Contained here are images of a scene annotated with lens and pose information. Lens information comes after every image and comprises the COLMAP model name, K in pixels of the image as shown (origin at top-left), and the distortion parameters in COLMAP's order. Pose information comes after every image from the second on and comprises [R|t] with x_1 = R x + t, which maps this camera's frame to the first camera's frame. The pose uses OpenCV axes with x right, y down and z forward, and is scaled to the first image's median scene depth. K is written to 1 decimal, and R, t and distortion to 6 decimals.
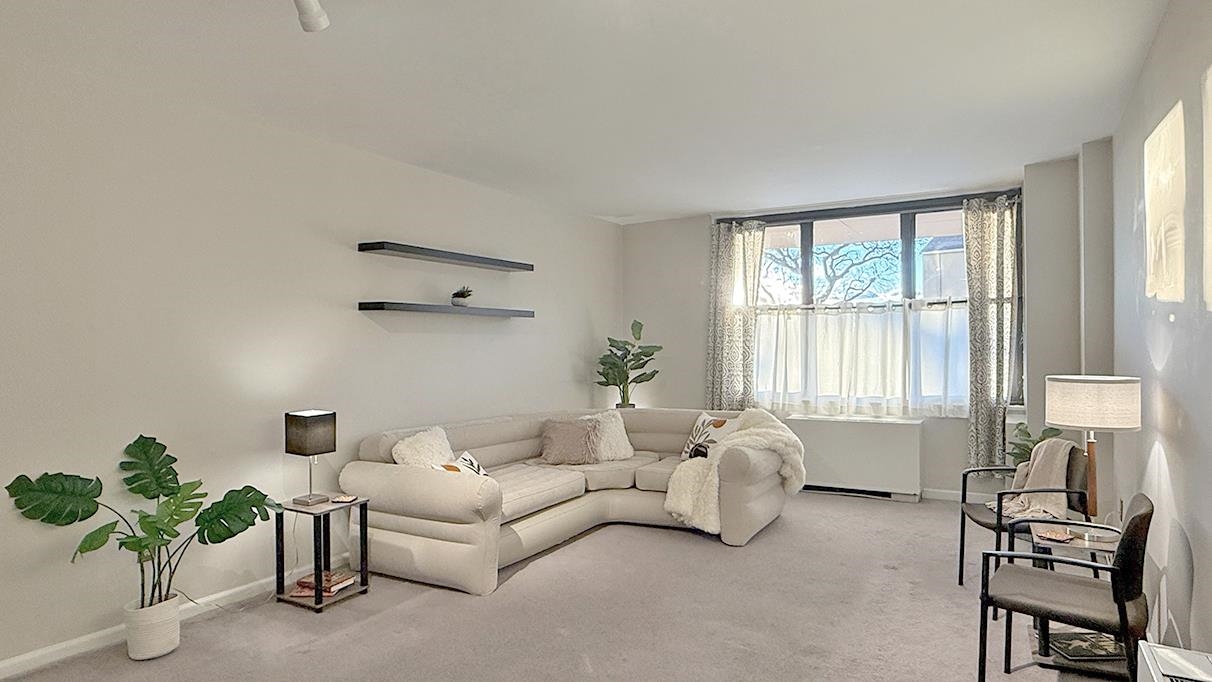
lens RADIAL K [[701.0, 0, 601.8], [0, 701.0, 340.8], [0, 0, 1]] dist [0.003589, -0.000013]
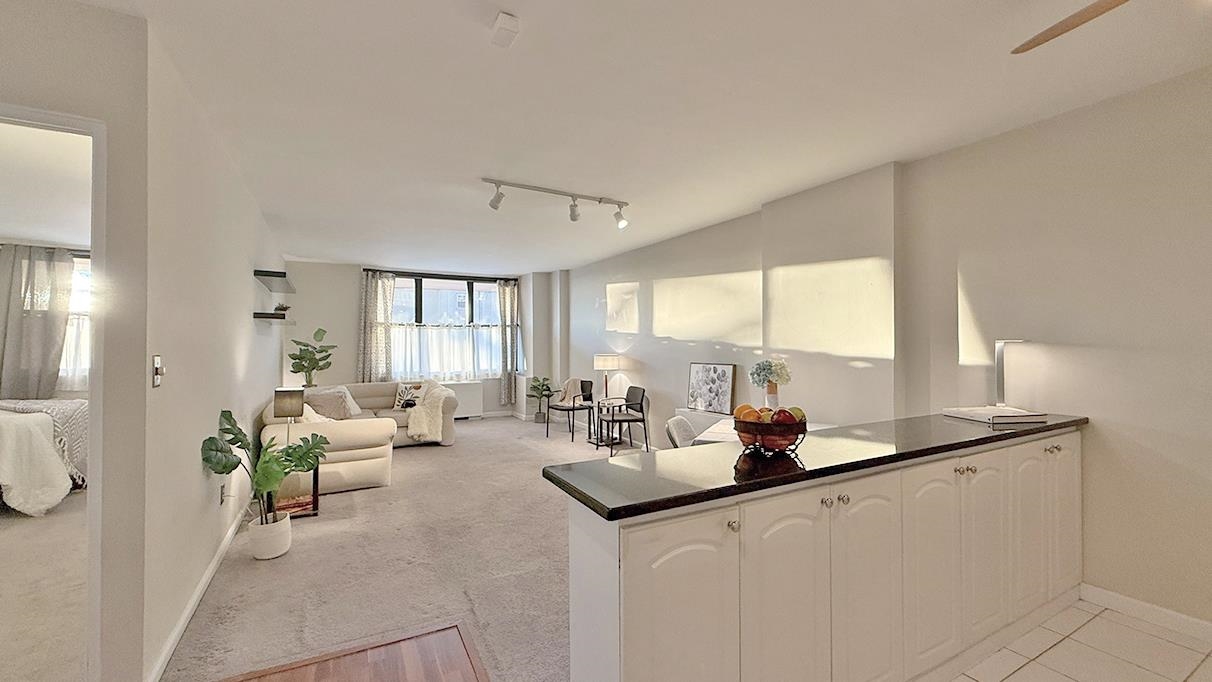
lens RADIAL K [[498.2, 0, 577.1], [0, 498.2, 334.2], [0, 0, 1]] dist [0.001268, -0.000912]
pose [[0.527888, 0.021529, 0.849041, -0.676779], [-0.003273, 0.999723, -0.023315, 0.007035], [-0.849308, 0.009529, 0.527812, -0.045955]]
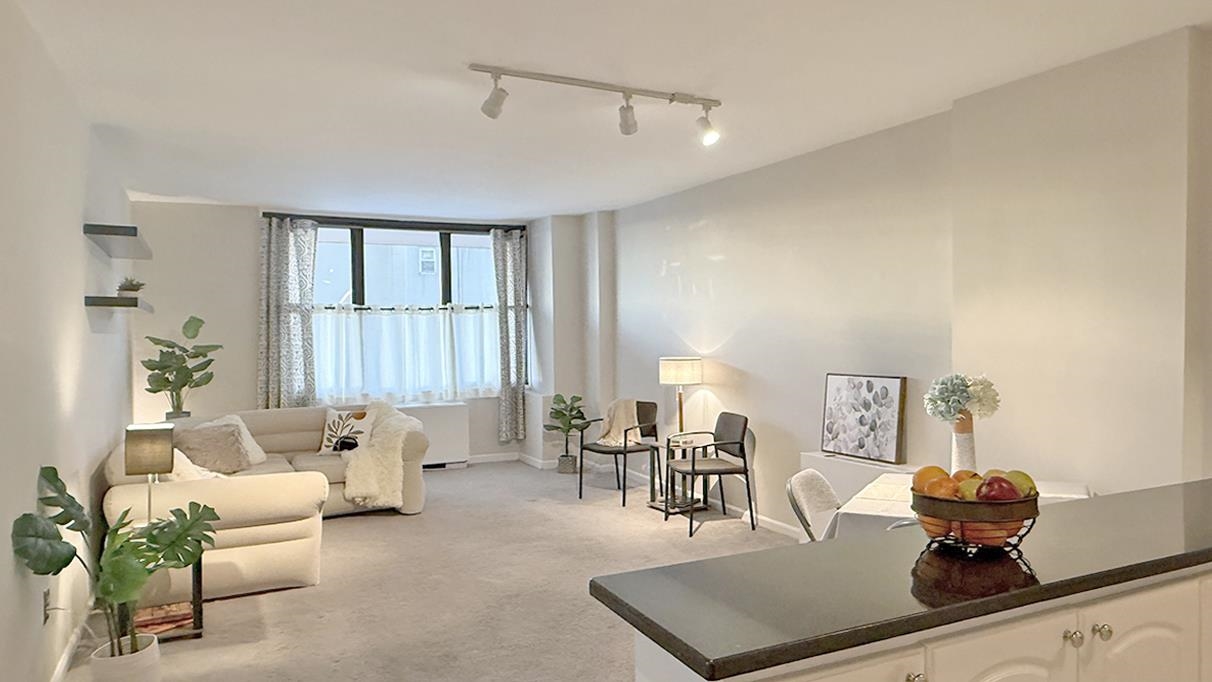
lens RADIAL K [[856.6, 0, 607.4], [0, 856.6, 345.3], [0, 0, 1]] dist [0.002777, -0.002805]
pose [[0.545375, -0.013831, 0.838078, -0.683473], [0.003536, 0.999893, 0.014200, -0.007808], [-0.838185, -0.004781, 0.545365, -0.041046]]
